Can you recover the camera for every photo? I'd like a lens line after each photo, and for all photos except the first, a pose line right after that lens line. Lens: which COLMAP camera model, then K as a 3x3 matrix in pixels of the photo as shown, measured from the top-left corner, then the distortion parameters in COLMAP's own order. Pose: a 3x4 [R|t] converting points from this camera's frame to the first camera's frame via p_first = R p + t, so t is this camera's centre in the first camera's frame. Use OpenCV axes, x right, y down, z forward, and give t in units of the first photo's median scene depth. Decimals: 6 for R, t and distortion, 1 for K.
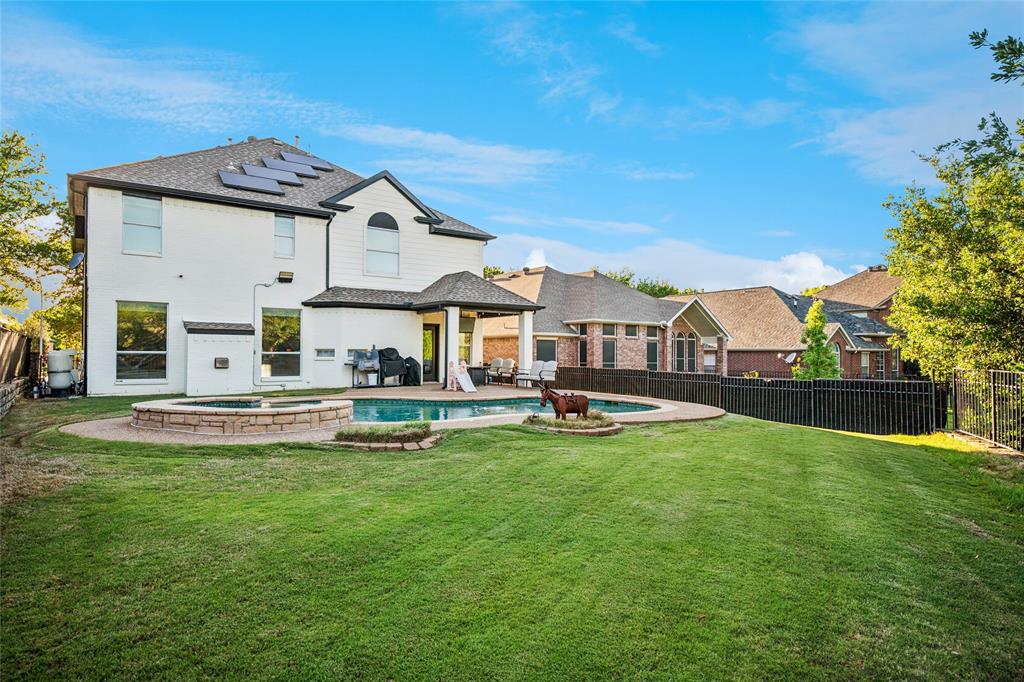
lens RADIAL K [[597.3, 0, 515.5], [0, 597.3, 356.3], [0, 0, 1]] dist [-0.000643, 0.000207]
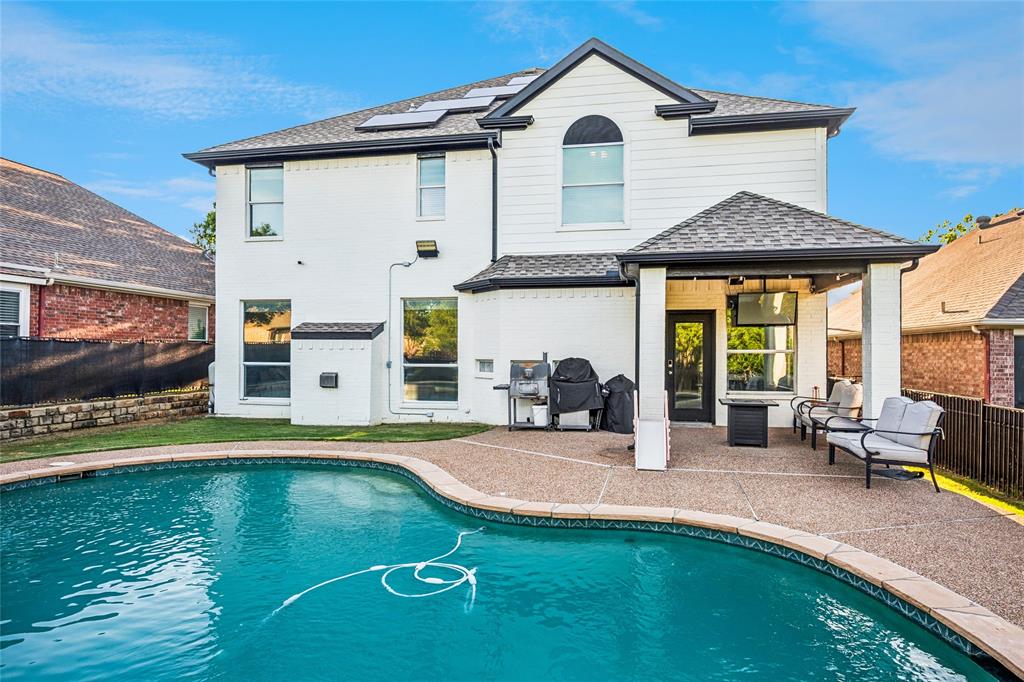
lens RADIAL K [[597.3, 0, 515.5], [0, 597.3, 356.3], [0, 0, 1]] dist [-0.000643, 0.000207]
pose [[0.672063, 0.003407, -0.740486, 0.155506], [-0.004822, 0.999988, 0.000225, -0.016073], [0.740478, 0.003420, 0.672072, 0.617019]]
